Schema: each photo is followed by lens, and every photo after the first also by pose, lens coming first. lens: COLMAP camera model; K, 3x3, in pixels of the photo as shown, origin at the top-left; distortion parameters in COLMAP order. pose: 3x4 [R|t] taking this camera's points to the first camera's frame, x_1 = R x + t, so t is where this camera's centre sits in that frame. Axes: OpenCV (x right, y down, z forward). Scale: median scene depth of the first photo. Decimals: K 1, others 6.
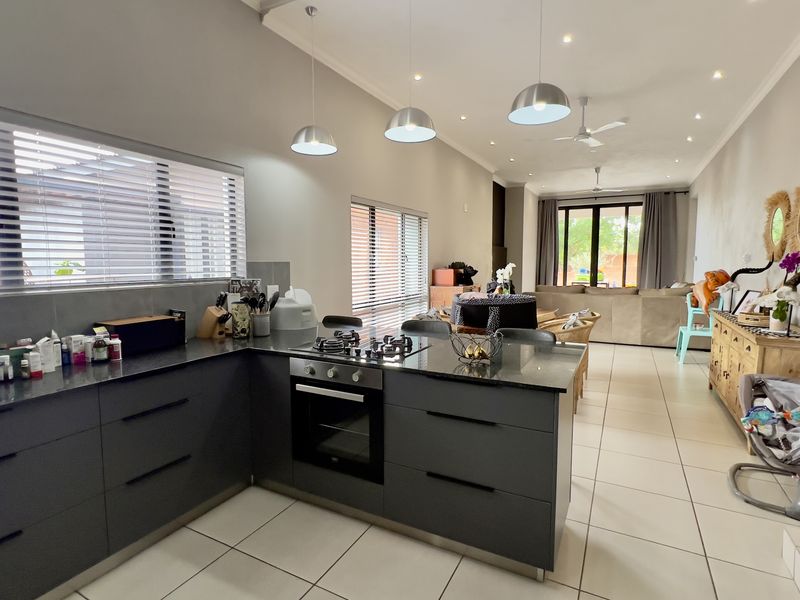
lens RADIAL K [[426.0, 0, 396.6], [0, 426.0, 297.4], [0, 0, 1]] dist [-0.002657, 0.000104]
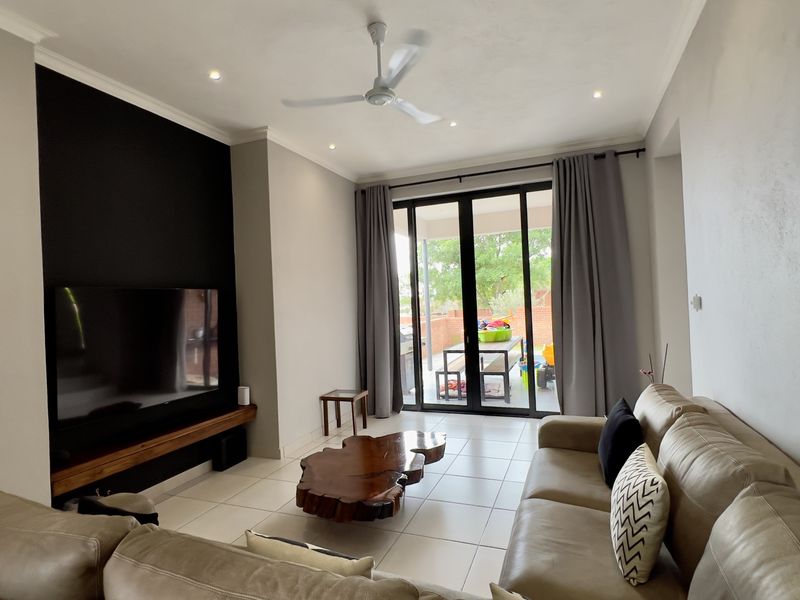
lens RADIAL K [[443.9, 0, 398.9], [0, 443.9, 308.6], [0, 0, 1]] dist [-0.002820, -0.000804]
pose [[0.992268, -0.041038, 0.117130, 0.603970], [0.049442, 0.996337, -0.069765, -0.104302], [-0.113838, 0.075017, 0.990663, 0.949660]]
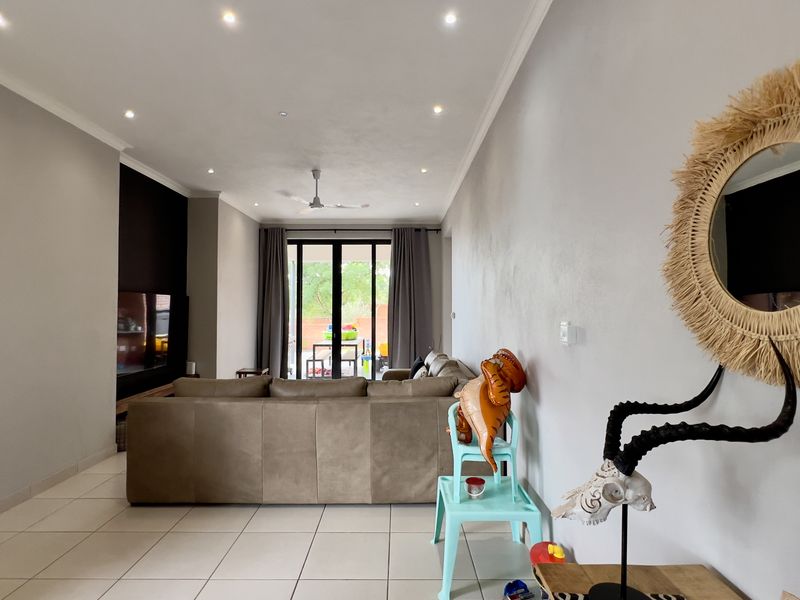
lens RADIAL K [[426.0, 0, 396.6], [0, 426.0, 297.4], [0, 0, 1]] dist [-0.002657, 0.000104]
pose [[0.882444, 0.015425, 0.470164, 0.392355], [0.037225, 0.994038, -0.102478, -0.072394], [-0.468942, 0.107933, 0.876609, 0.576598]]
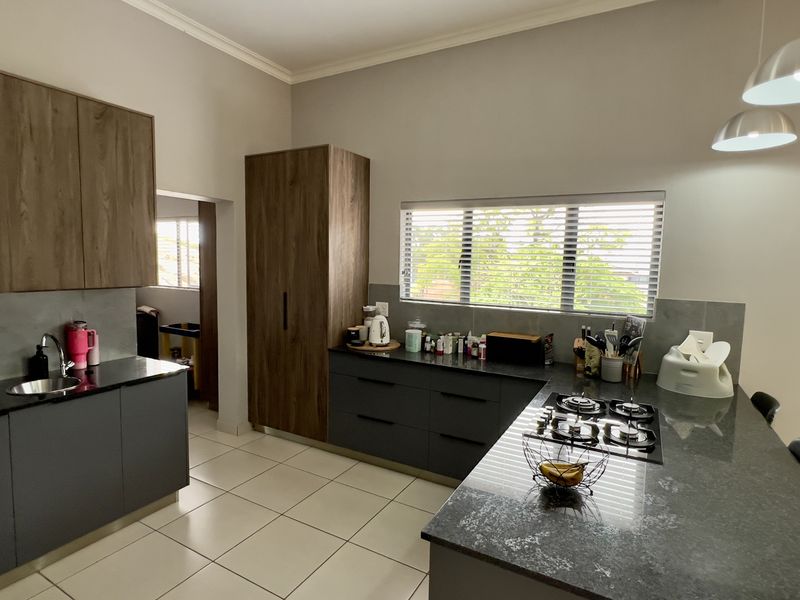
lens RADIAL K [[426.0, 0, 396.6], [0, 426.0, 297.4], [0, 0, 1]] dist [-0.002657, 0.000104]
pose [[-0.033353, 0.085480, -0.995781, 0.264444], [-0.104159, 0.990613, 0.088525, -0.053686], [0.994001, 0.106672, -0.024136, 0.243835]]
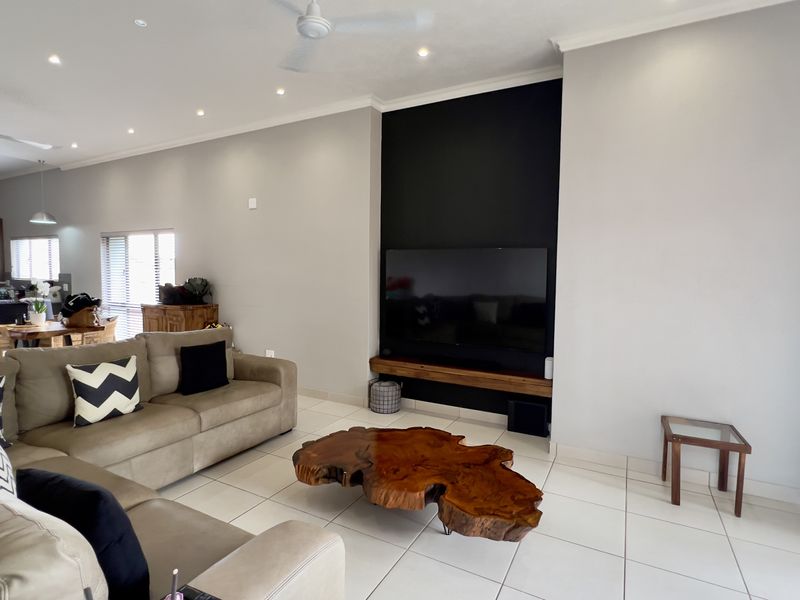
lens RADIAL K [[426.0, 0, 396.6], [0, 426.0, 297.4], [0, 0, 1]] dist [-0.002657, 0.000104]
pose [[-0.007785, 0.060195, -0.998156, 1.030857], [-0.095982, 0.993533, 0.060665, -0.140886], [0.995353, 0.096277, -0.001957, 1.470304]]
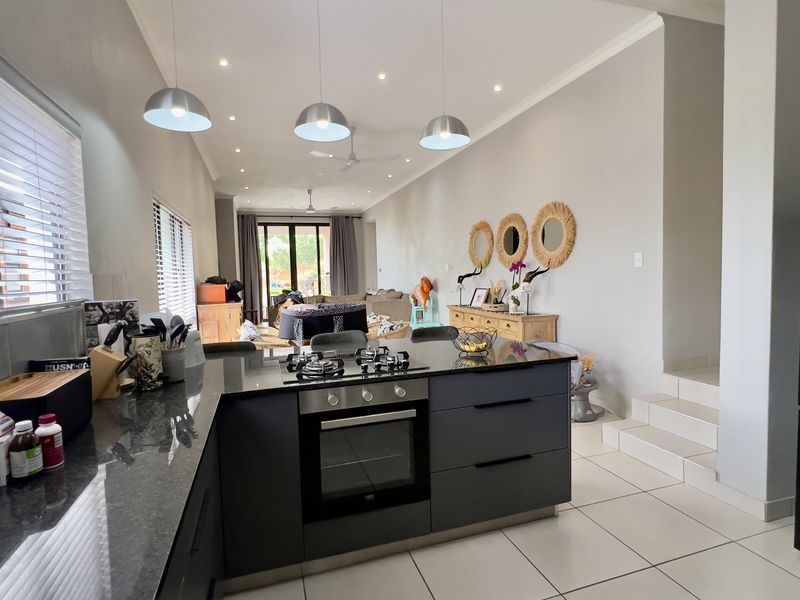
lens RADIAL K [[426.0, 0, 396.6], [0, 426.0, 297.4], [0, 0, 1]] dist [-0.002657, 0.000104]
pose [[0.692871, -0.059489, 0.718603, -0.248366], [0.088137, 0.996105, -0.002519, -0.004386], [-0.715655, 0.065081, 0.695416, 0.121092]]
